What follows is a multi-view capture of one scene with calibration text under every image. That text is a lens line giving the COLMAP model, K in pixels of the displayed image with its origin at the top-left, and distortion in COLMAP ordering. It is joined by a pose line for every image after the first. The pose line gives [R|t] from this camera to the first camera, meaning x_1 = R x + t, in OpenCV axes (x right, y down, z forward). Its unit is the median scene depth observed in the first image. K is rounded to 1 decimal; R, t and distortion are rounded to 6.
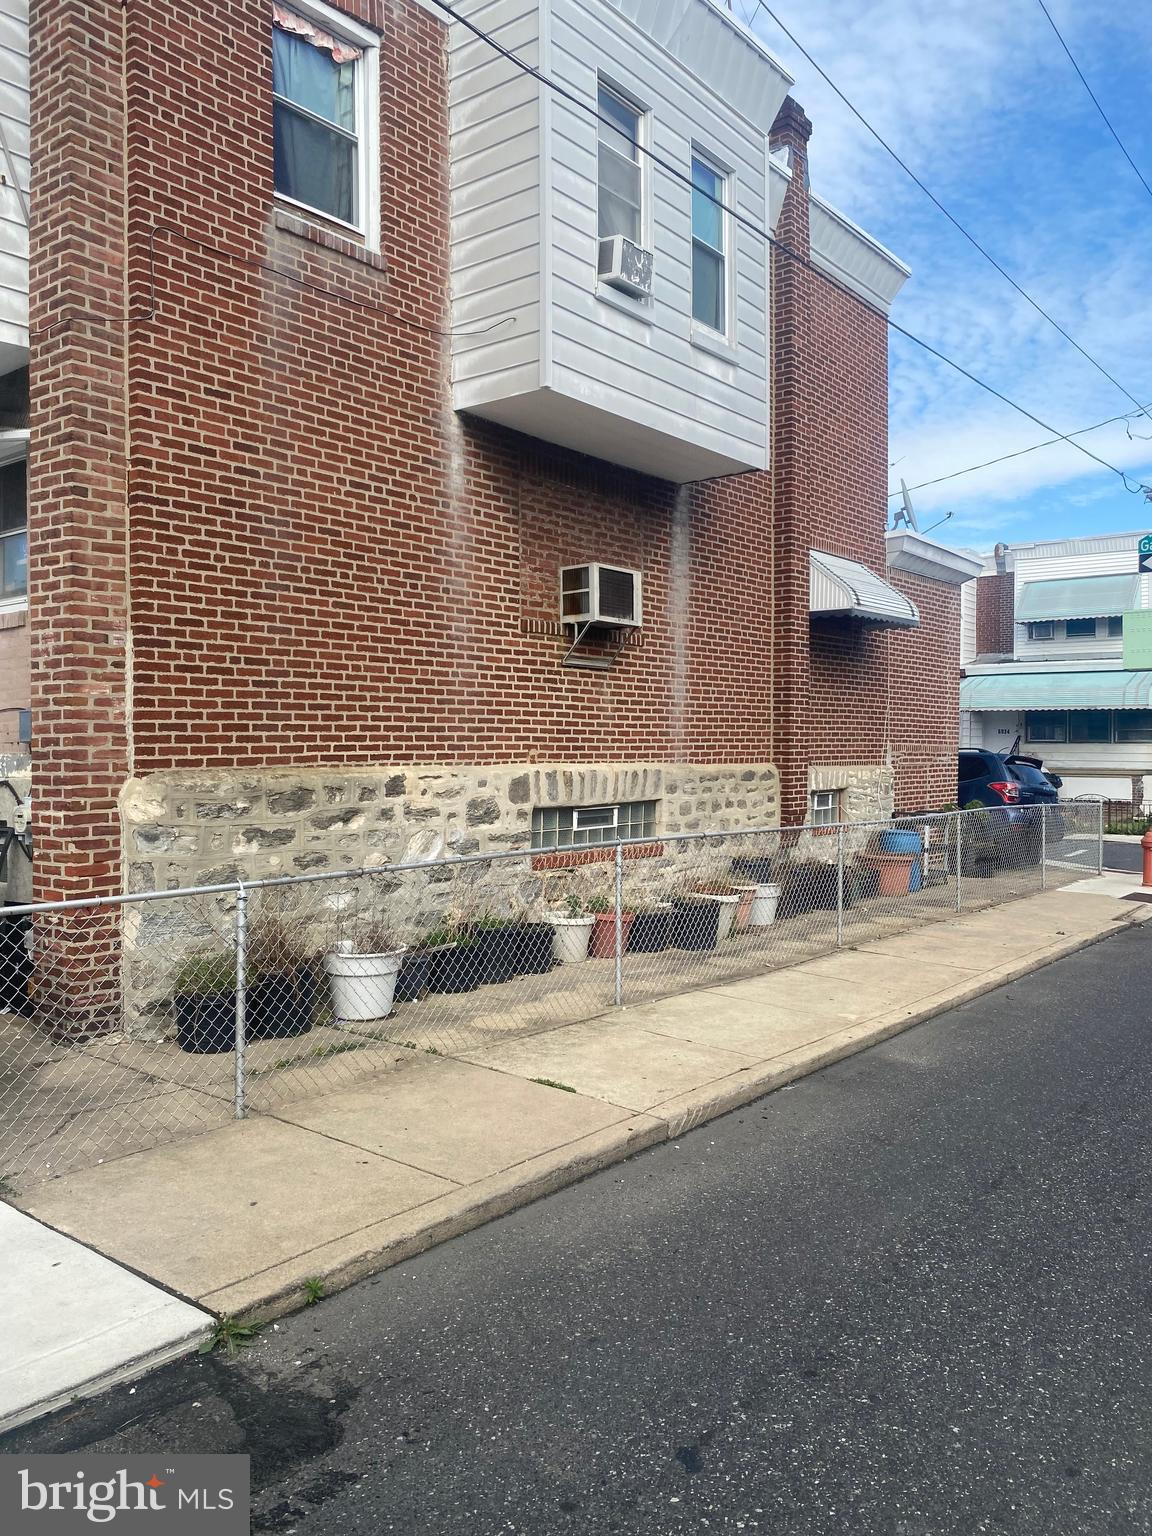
lens RADIAL K [[1168.6, 0, 578.7], [0, 1168.6, 765.3], [0, 0, 1]] dist [0.016447, -0.018345]
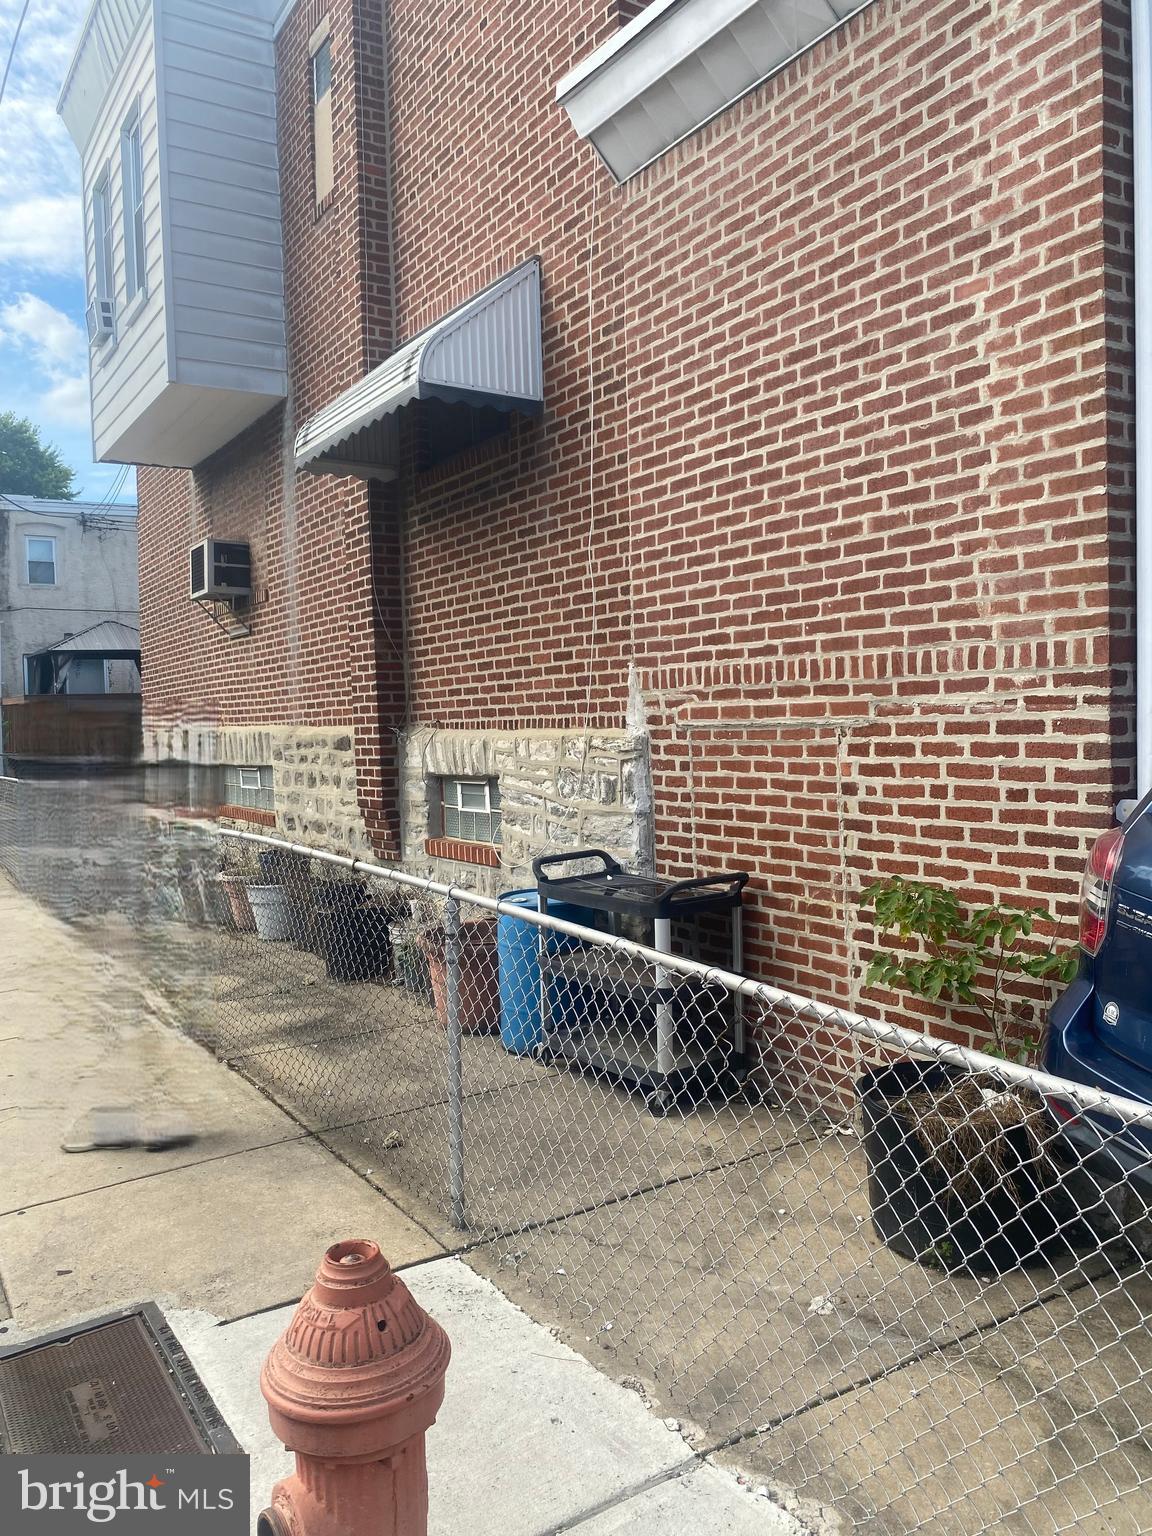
lens RADIAL K [[1168.6, 0, 579.7], [0, 1168.6, 772.8], [0, 0, 1]] dist [0.016447, -0.018345]
pose [[-0.326147, 0.044604, -0.944266, 0.819313], [0.008462, 0.998984, 0.044267, -0.003493], [0.945281, 0.006447, -0.326193, 1.458251]]
